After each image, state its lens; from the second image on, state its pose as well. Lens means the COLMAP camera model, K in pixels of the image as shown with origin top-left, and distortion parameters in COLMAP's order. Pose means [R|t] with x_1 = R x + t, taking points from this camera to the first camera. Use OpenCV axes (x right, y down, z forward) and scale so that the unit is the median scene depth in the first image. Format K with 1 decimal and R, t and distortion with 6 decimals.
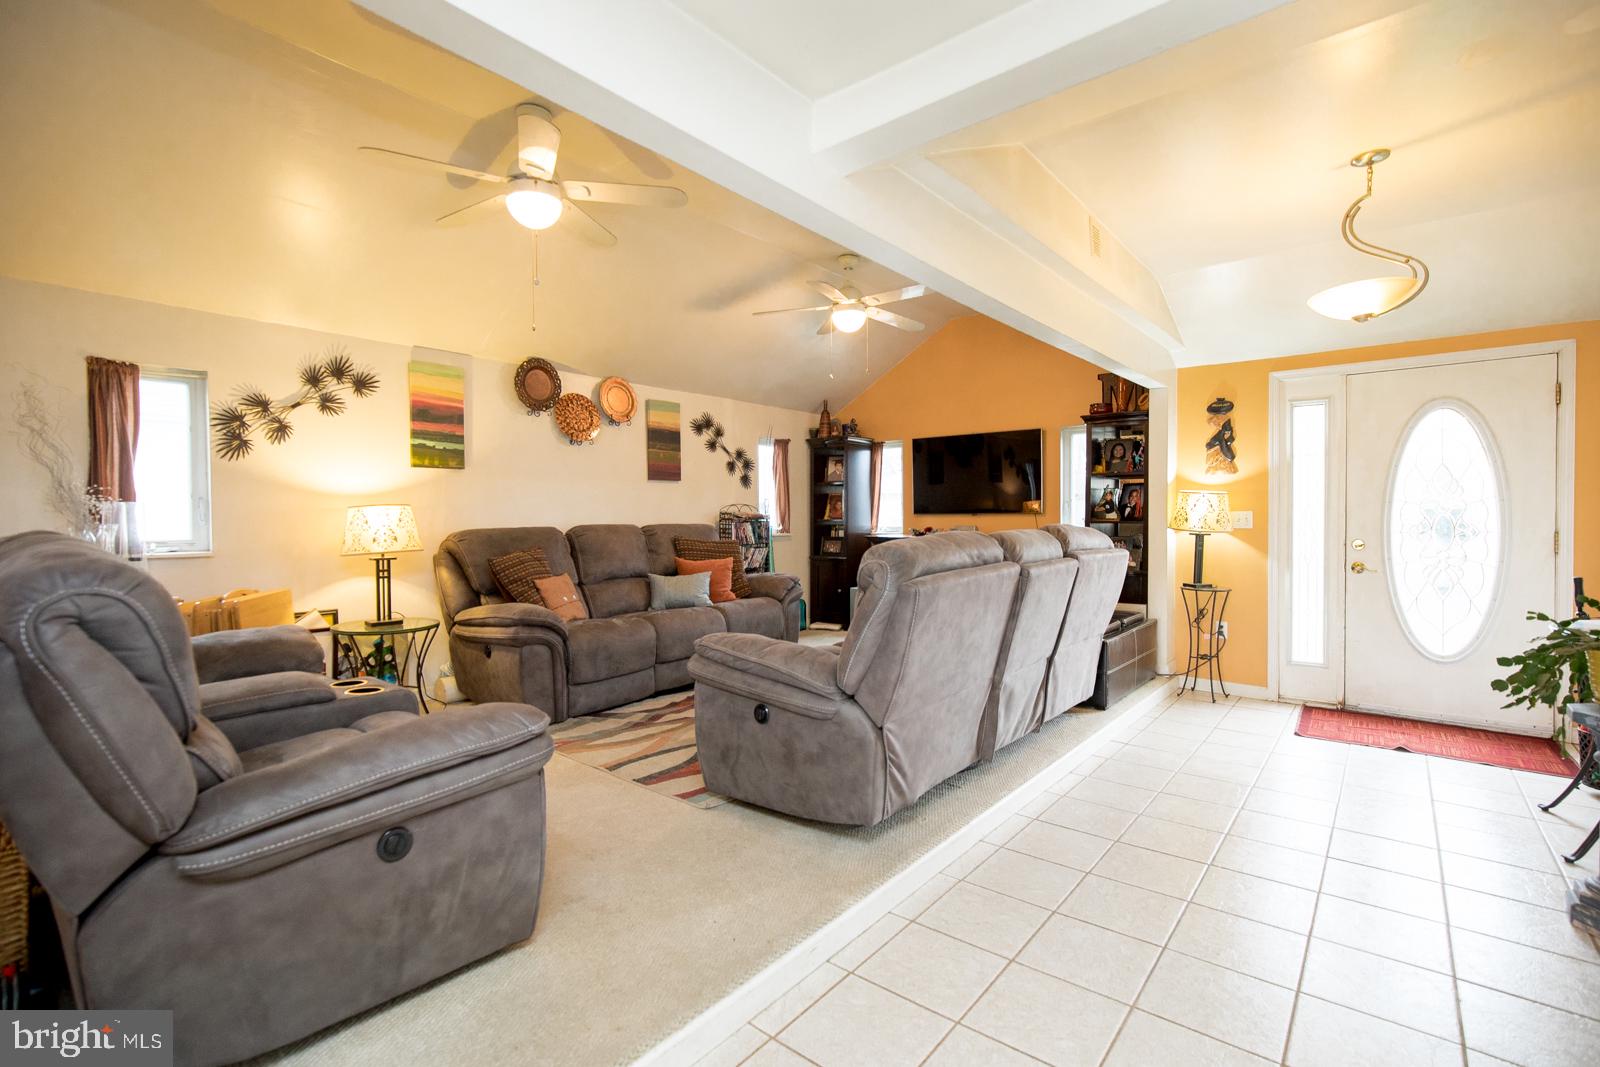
lens RADIAL K [[721.4, 0, 885.4], [0, 721.4, 534.3], [0, 0, 1]] dist [0.001241, 0.000028]
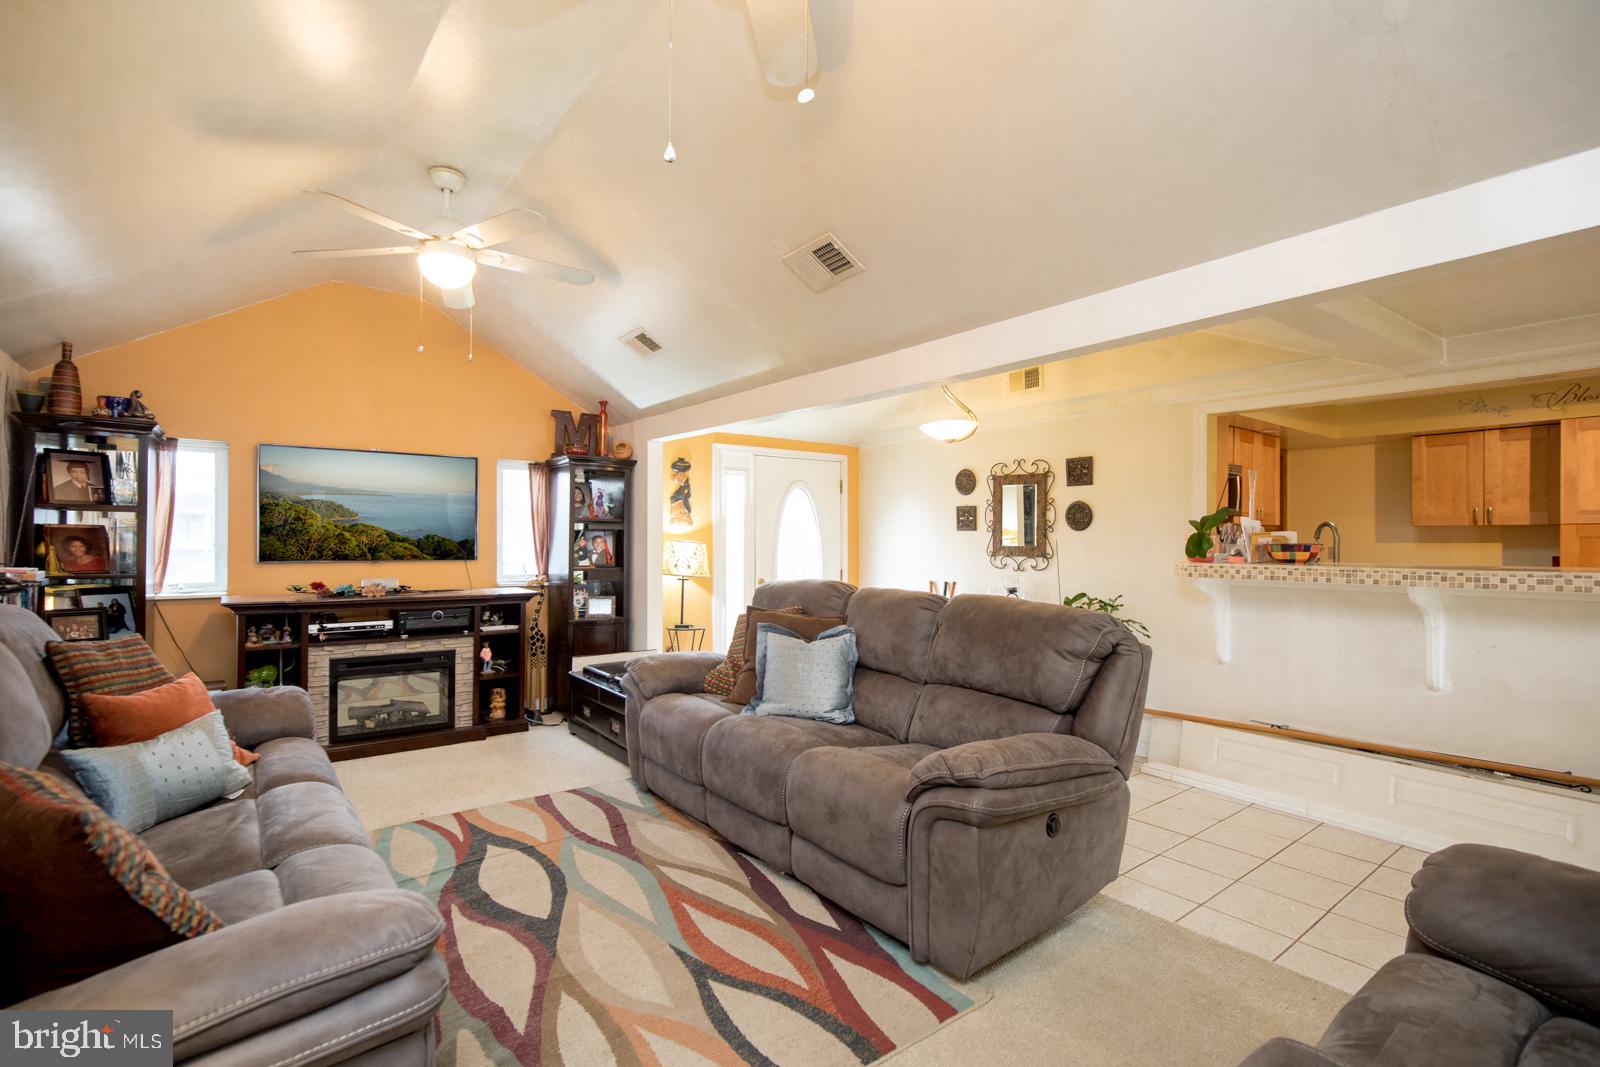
lens RADIAL K [[710.9, 0, 744.3], [0, 710.9, 542.1], [0, 0, 1]] dist [-0.000409, 0.000718]
pose [[0.324503, 0.004885, 0.945872, -0.582245], [0.018969, 0.999752, -0.011671, -0.043570], [-0.945694, 0.021730, 0.324330, 0.572948]]
